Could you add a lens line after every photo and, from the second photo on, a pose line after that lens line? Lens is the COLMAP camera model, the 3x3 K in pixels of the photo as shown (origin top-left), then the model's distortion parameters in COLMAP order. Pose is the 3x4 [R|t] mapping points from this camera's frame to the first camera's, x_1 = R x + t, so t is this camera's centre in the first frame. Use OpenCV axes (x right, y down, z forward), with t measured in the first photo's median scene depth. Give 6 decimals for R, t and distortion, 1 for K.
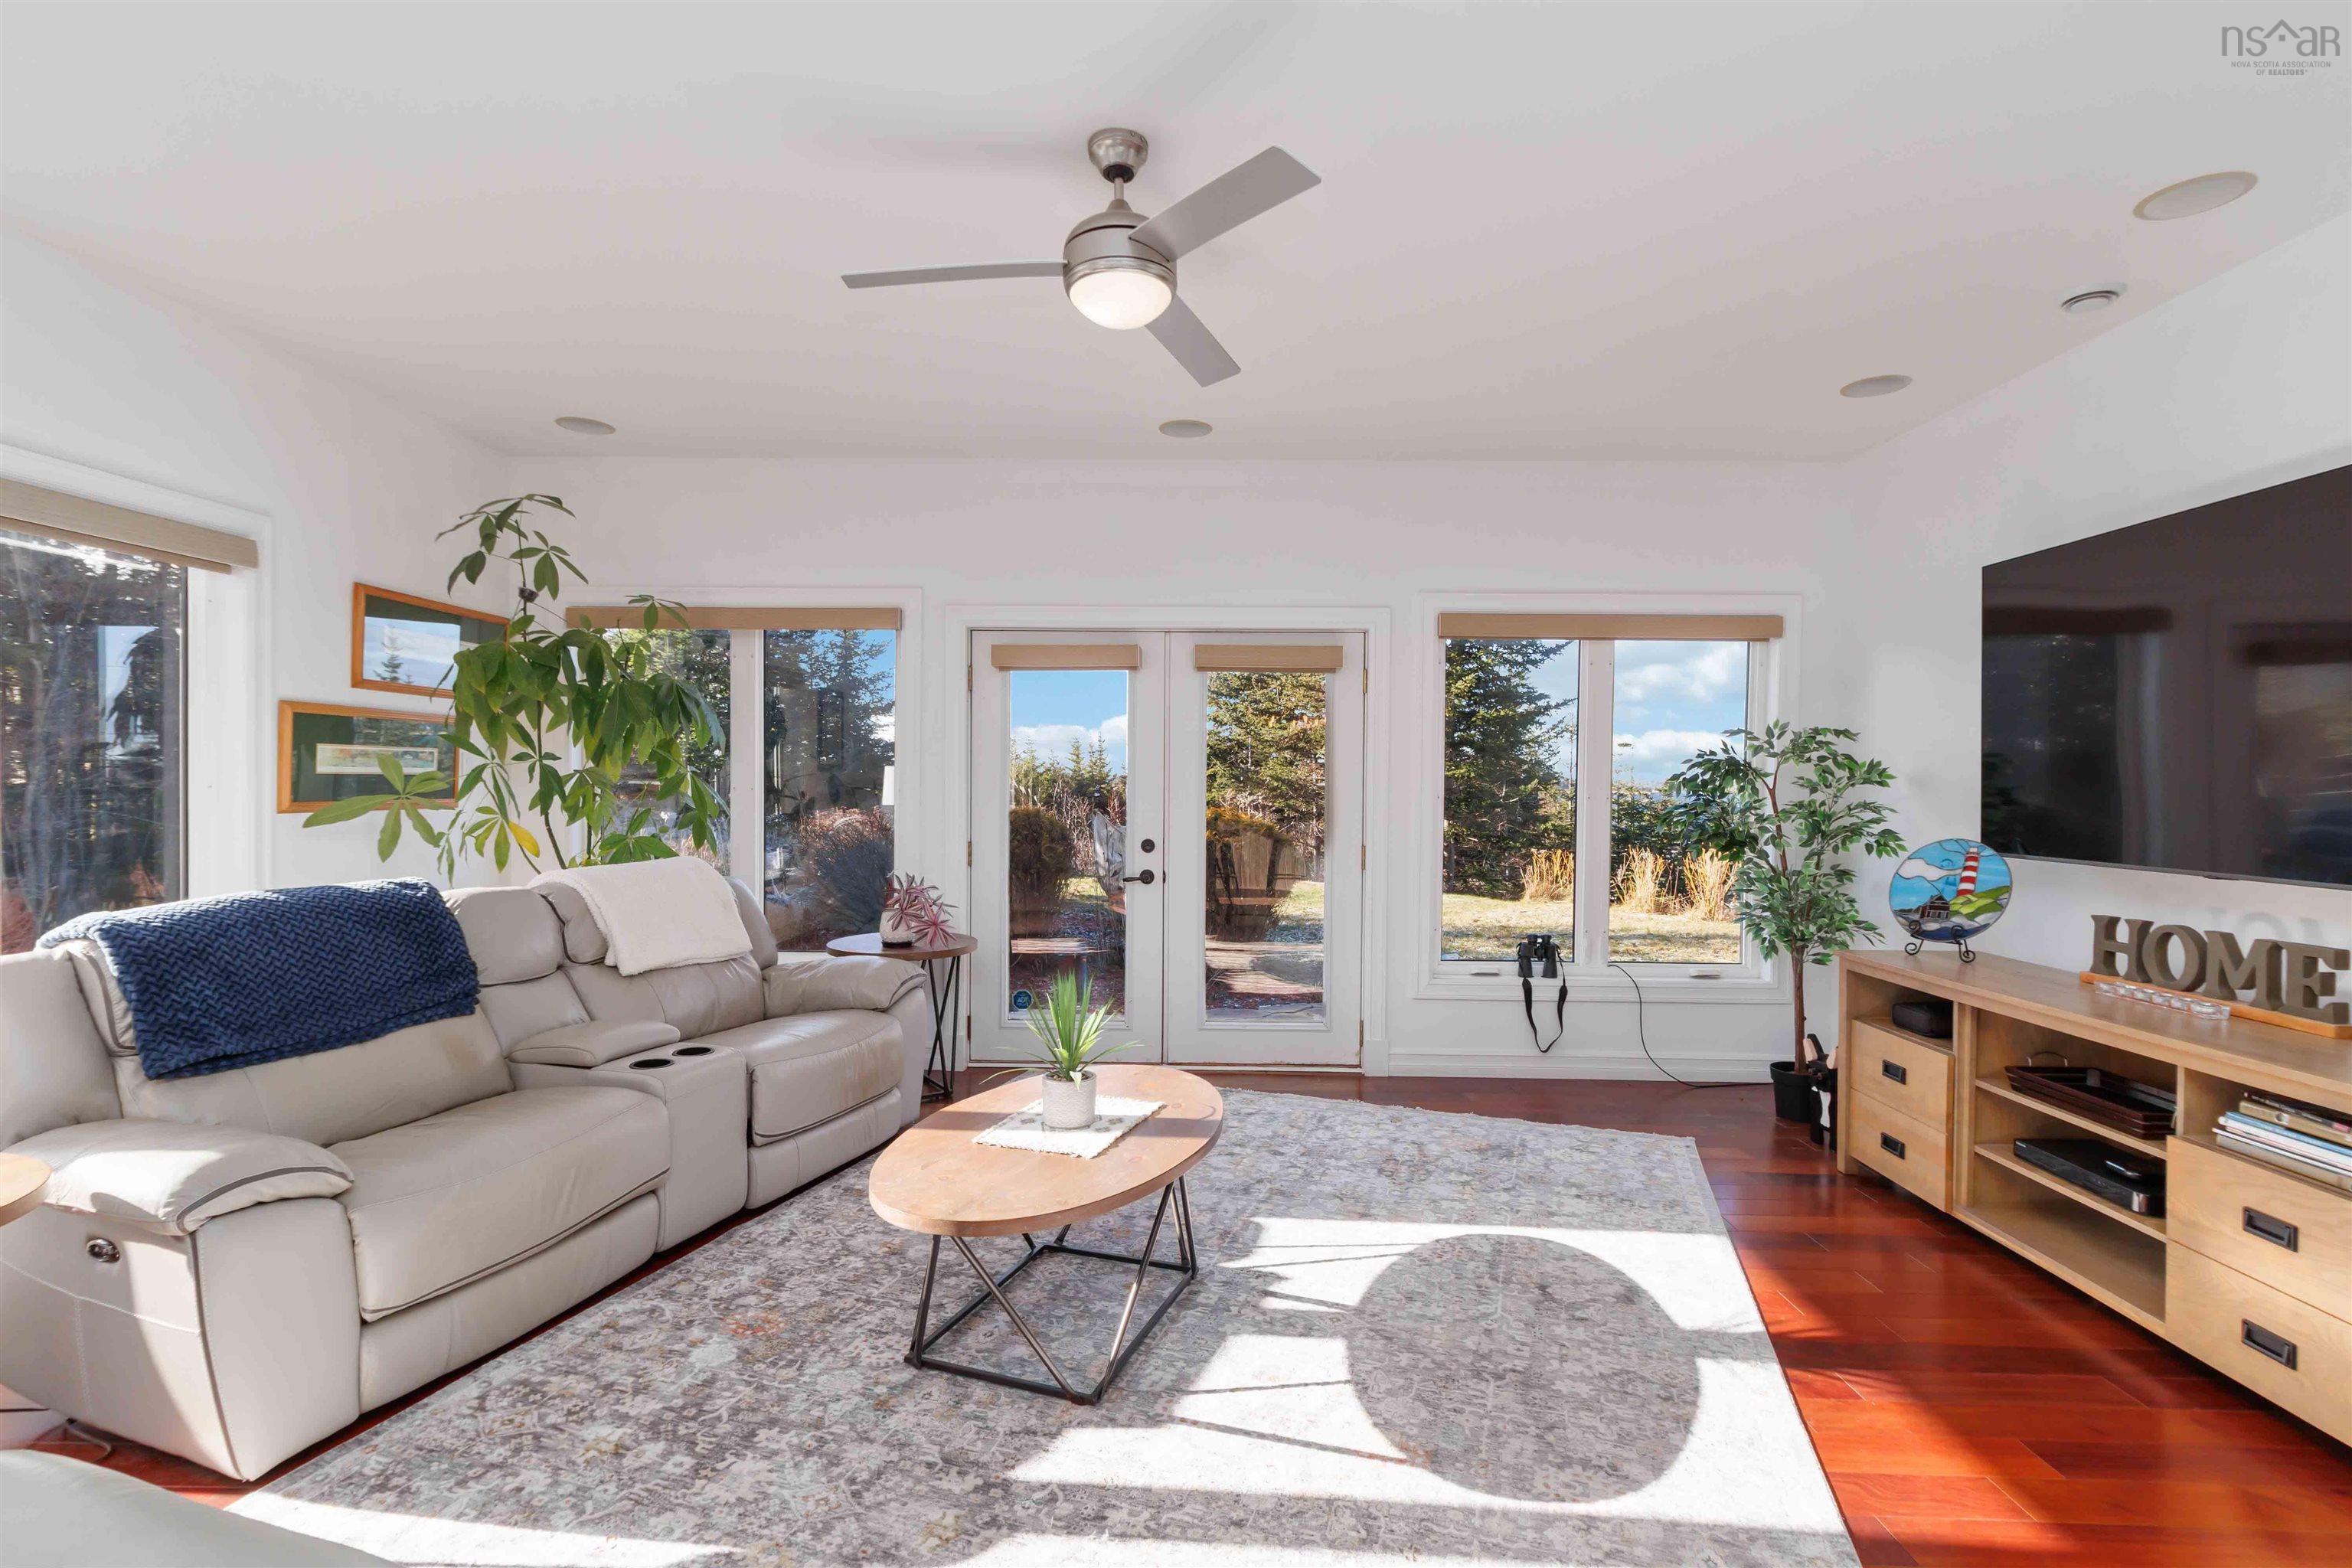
lens RADIAL K [[1105.4, 0, 1183.5], [0, 1105.4, 803.7], [0, 0, 1]] dist [0.016299, -0.000576]
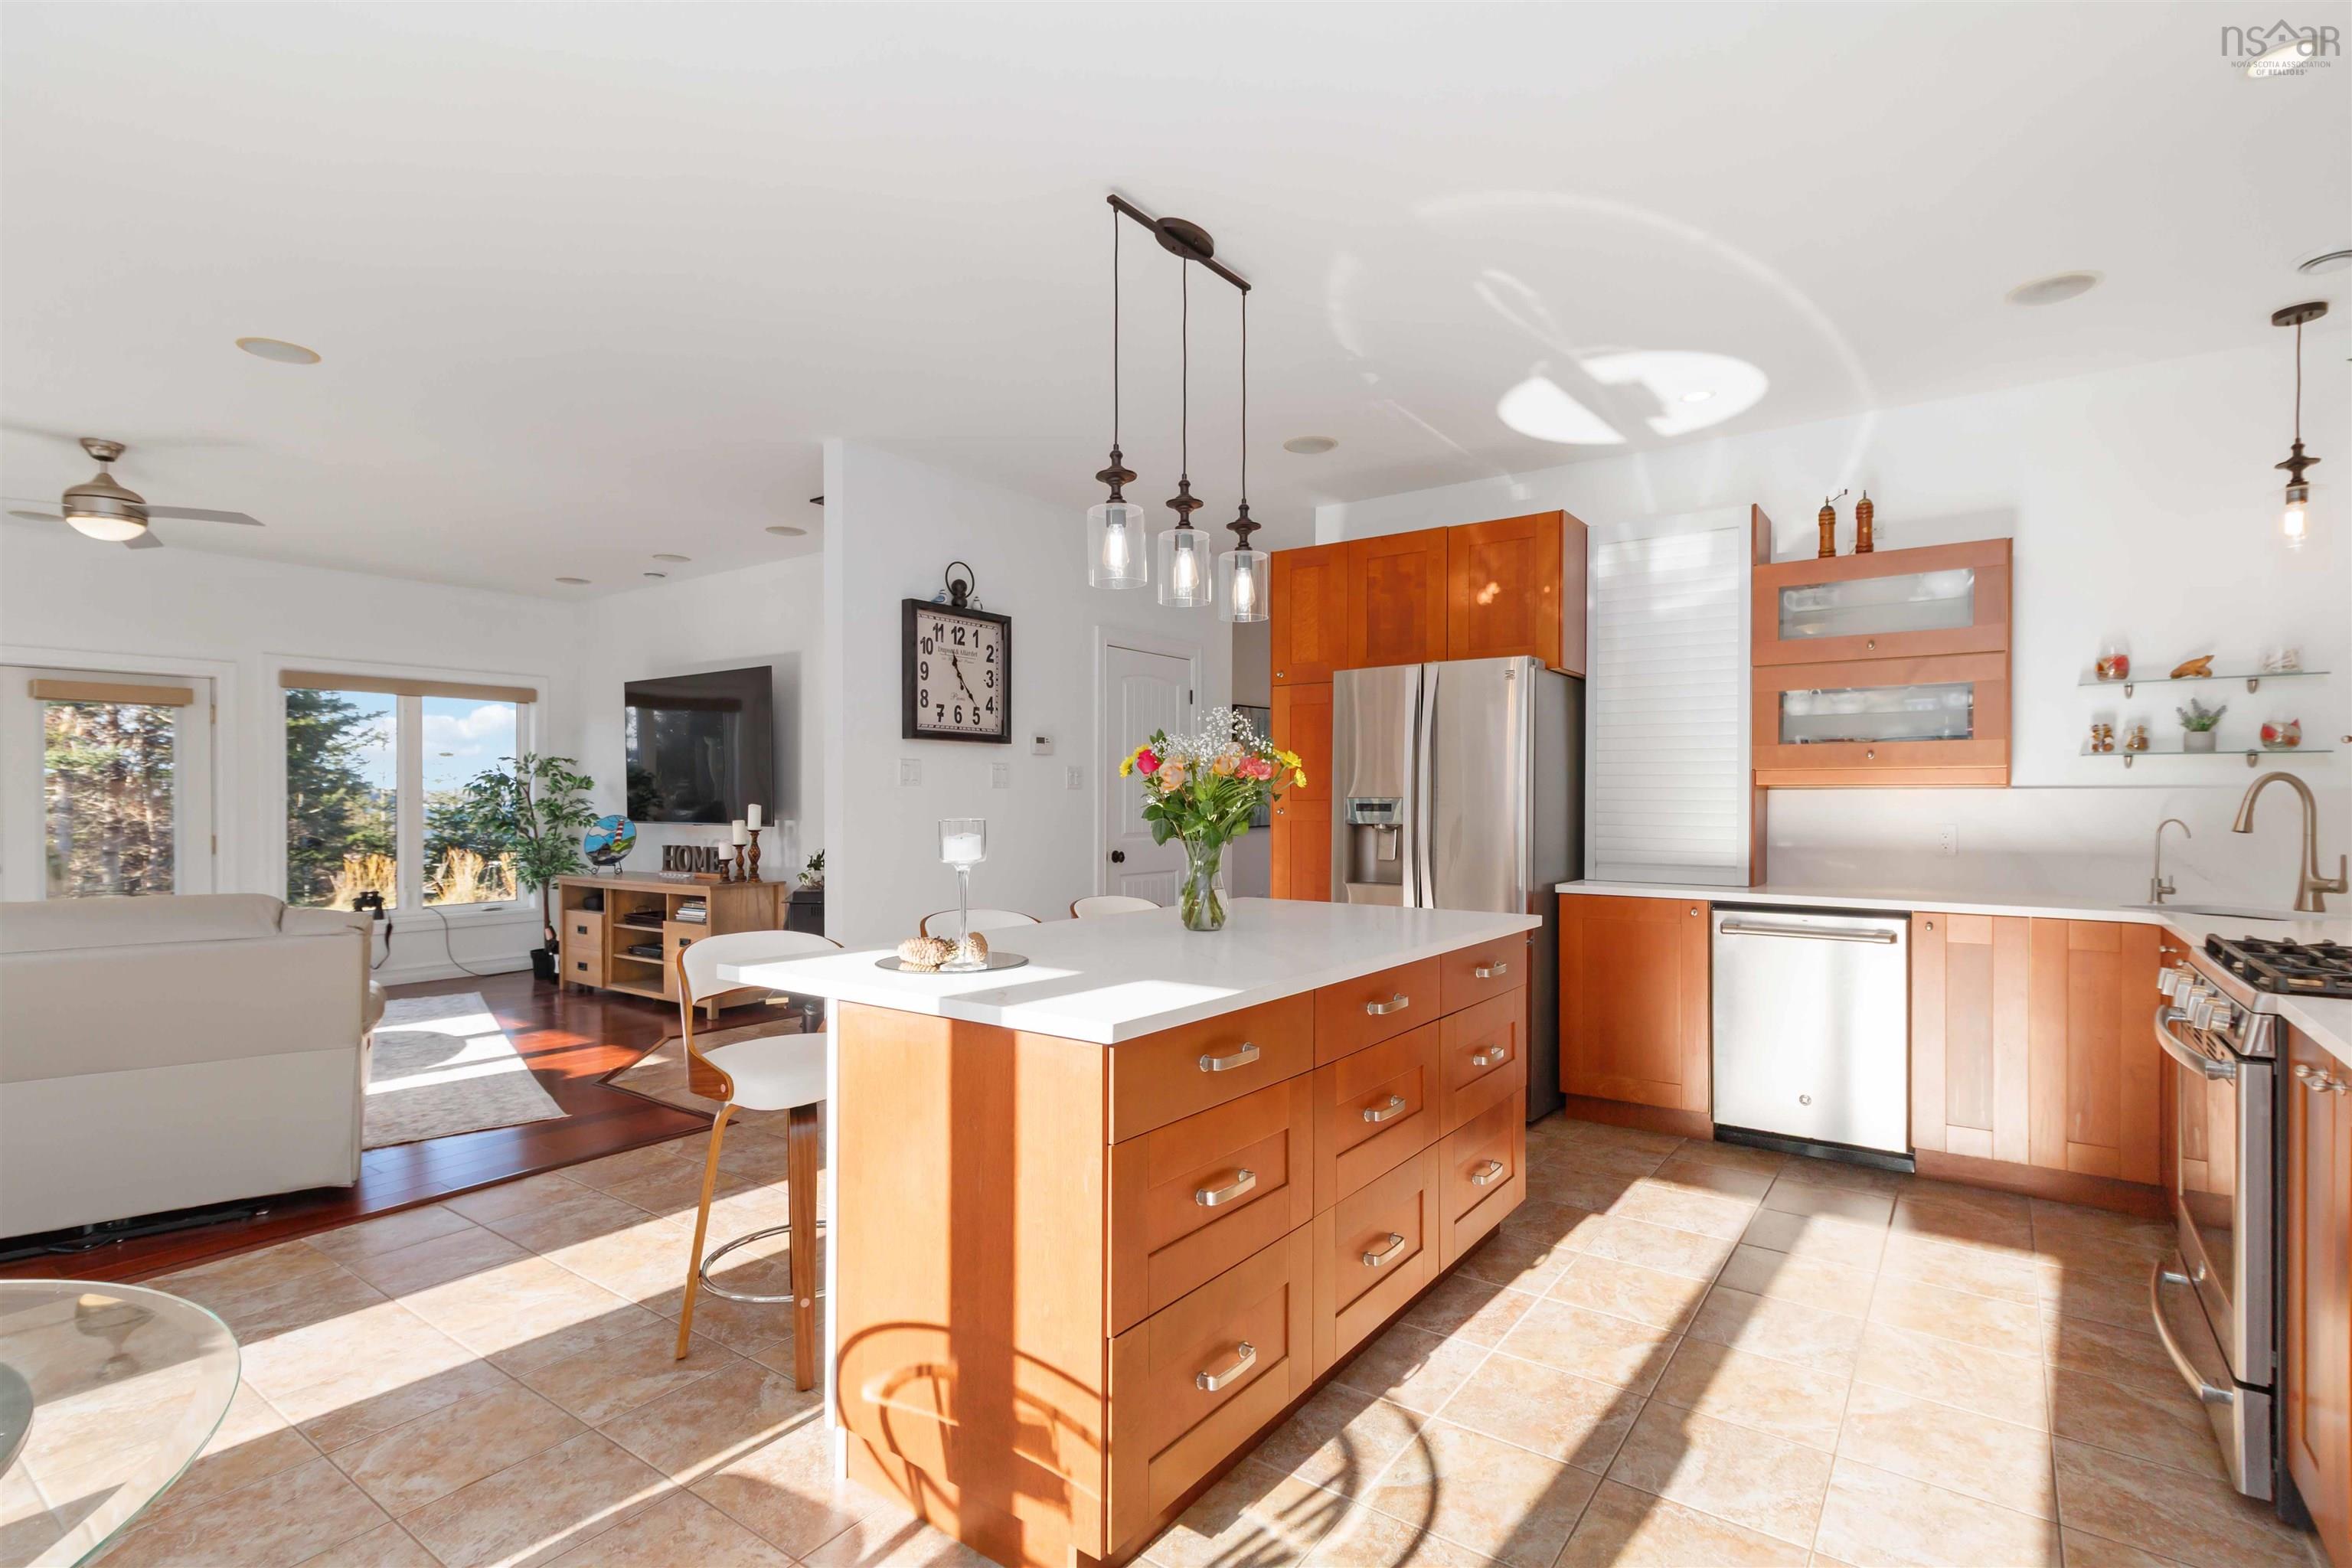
lens RADIAL K [[1105.4, 0, 1183.5], [0, 1105.4, 803.7], [0, 0, 1]] dist [0.016299, -0.000576]
pose [[0.573287, -0.014540, 0.819226, -0.313119], [0.021710, 0.999761, 0.002551, 0.023476], [-0.819067, 0.016323, 0.573466, -0.854081]]
